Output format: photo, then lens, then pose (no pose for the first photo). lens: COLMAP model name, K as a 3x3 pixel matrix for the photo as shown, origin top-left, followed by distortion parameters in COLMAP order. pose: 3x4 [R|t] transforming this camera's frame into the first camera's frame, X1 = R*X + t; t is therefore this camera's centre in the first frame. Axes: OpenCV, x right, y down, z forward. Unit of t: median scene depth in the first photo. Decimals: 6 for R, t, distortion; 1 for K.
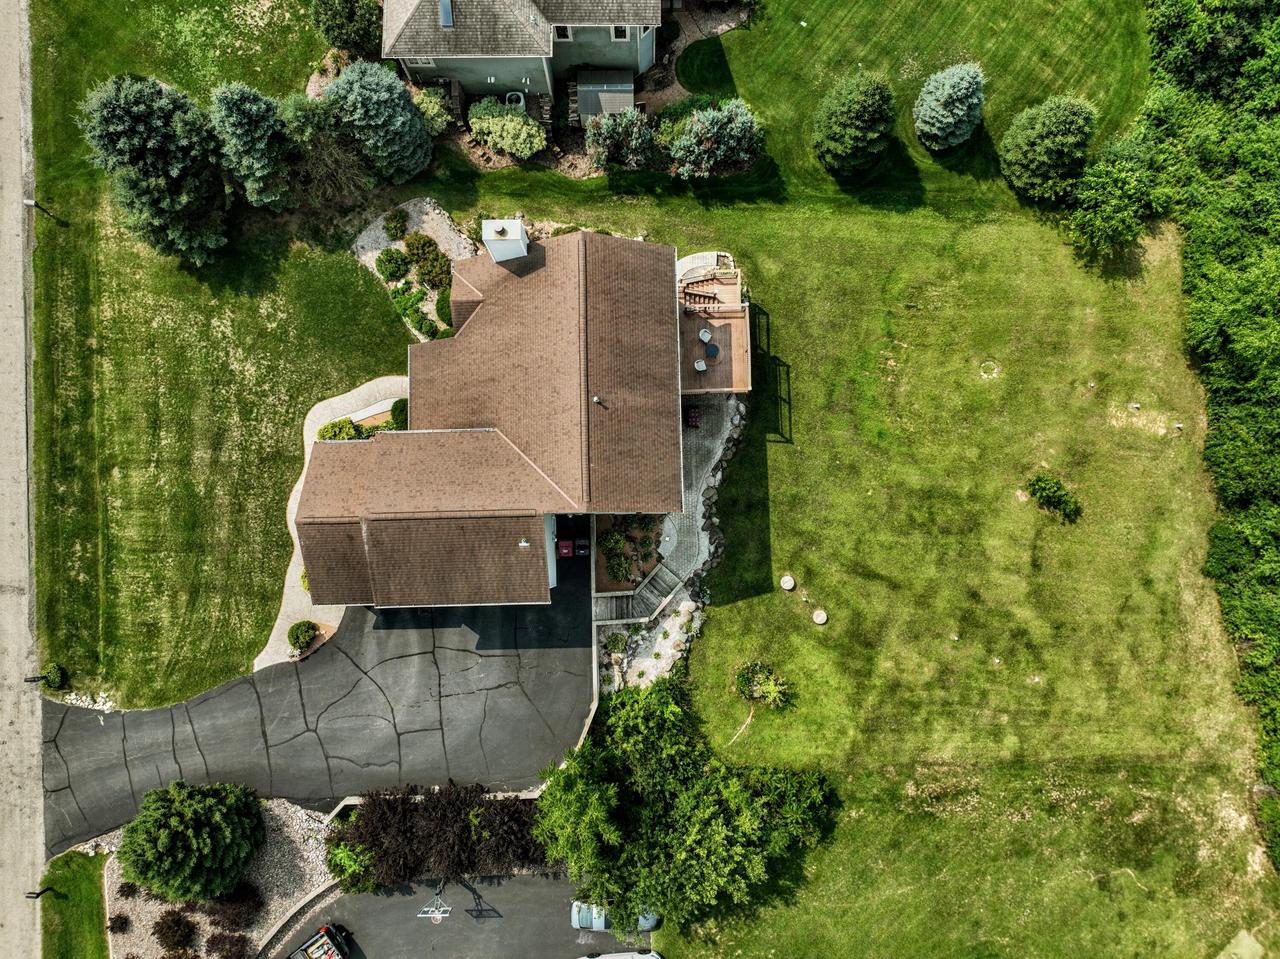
lens RADIAL K [[898.3, 0, 640.7], [0, 898.3, 478.7], [0, 0, 1]] dist [0.002182, 0.008717]
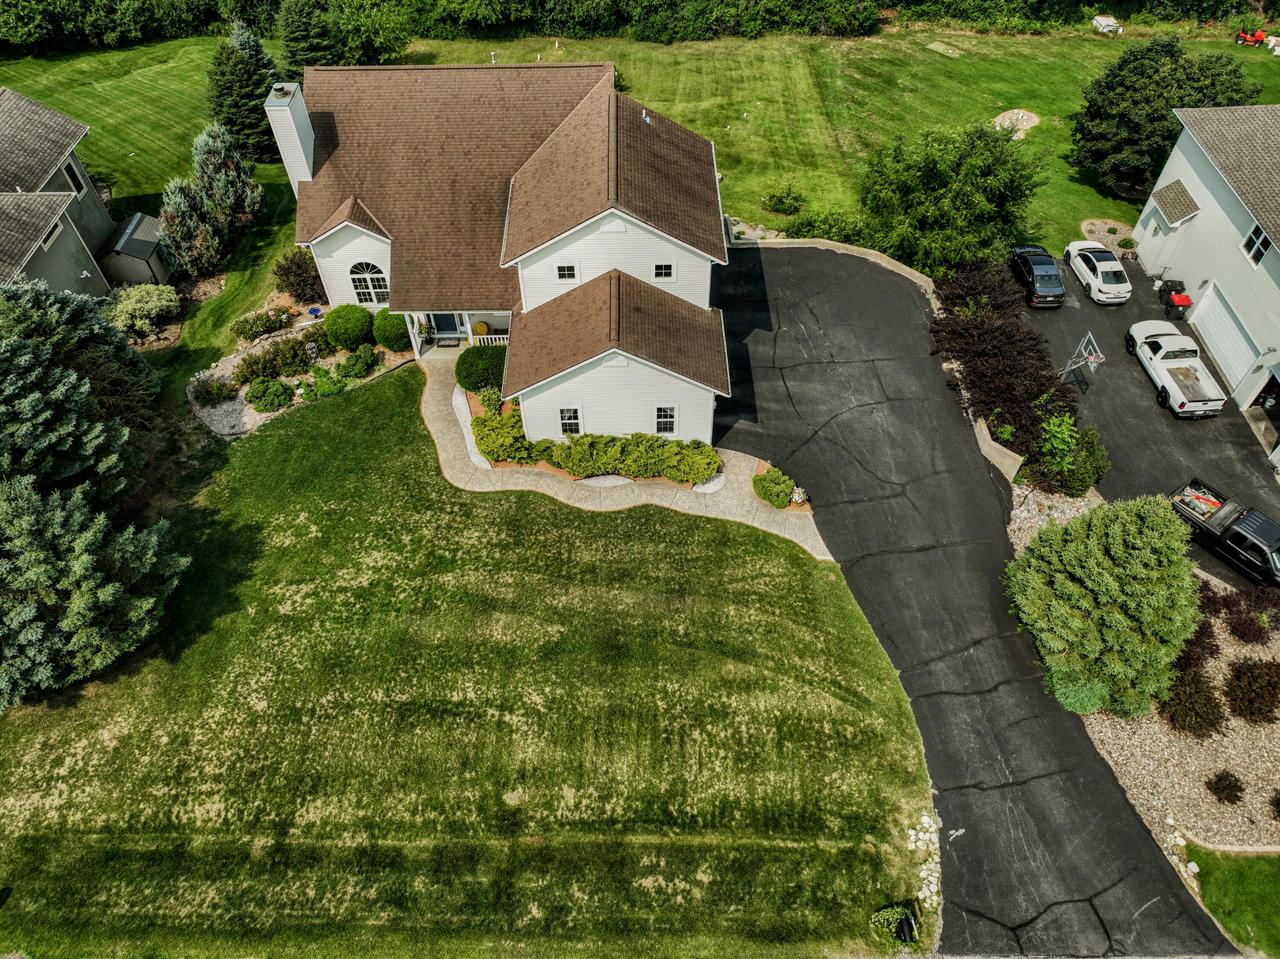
lens RADIAL K [[898.3, 0, 645.3], [0, 898.3, 474.9], [0, 0, 1]] dist [0.002182, 0.008717]
pose [[0.004433, -0.762073, 0.647476, -0.796499], [0.996874, 0.054447, 0.057259, 0.031602], [-0.078889, 0.645198, 0.759931, 0.449816]]
